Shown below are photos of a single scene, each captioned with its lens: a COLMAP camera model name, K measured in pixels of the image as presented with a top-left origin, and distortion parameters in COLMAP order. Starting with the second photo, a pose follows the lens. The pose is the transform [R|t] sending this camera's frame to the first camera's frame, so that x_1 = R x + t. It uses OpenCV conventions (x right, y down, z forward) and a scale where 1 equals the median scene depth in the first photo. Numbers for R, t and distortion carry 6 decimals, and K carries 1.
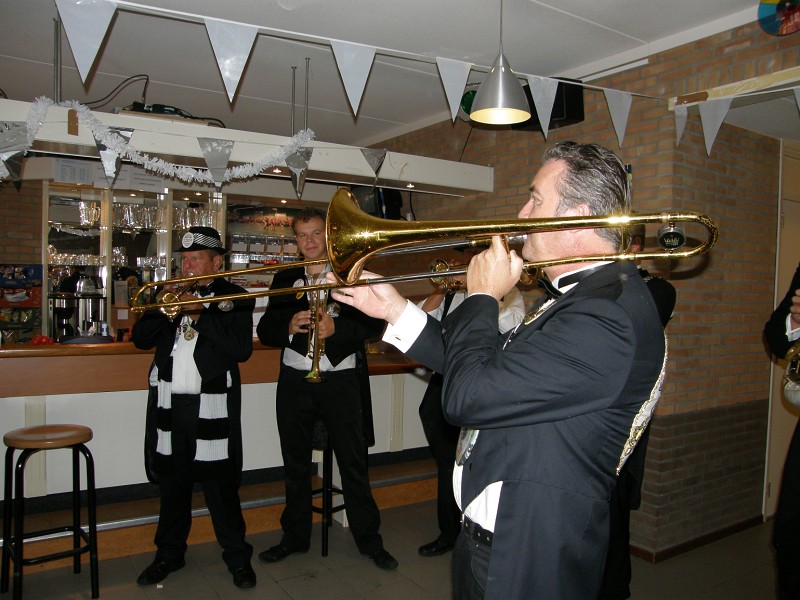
lens RADIAL K [[649.0, 0, 397.2], [0, 649.0, 308.7], [0, 0, 1]] dist [-0.162049, 0.142859]
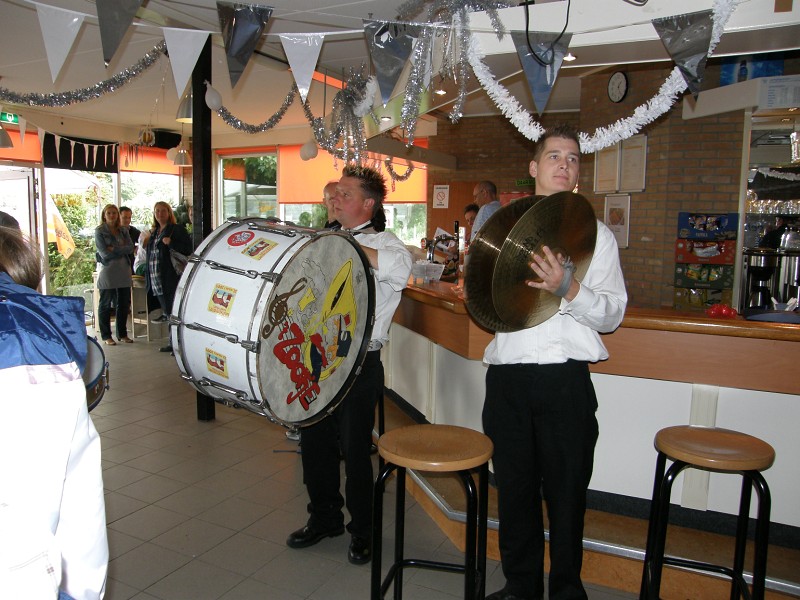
lens RADIAL K [[649.0, 0, 397.2], [0, 649.0, 308.7], [0, 0, 1]] dist [-0.162049, 0.142859]
pose [[0.514250, 0.101641, -0.851596, -0.079820], [-0.032763, 0.994556, 0.098920, -0.012257], [0.857014, -0.022968, 0.514780, 0.177445]]
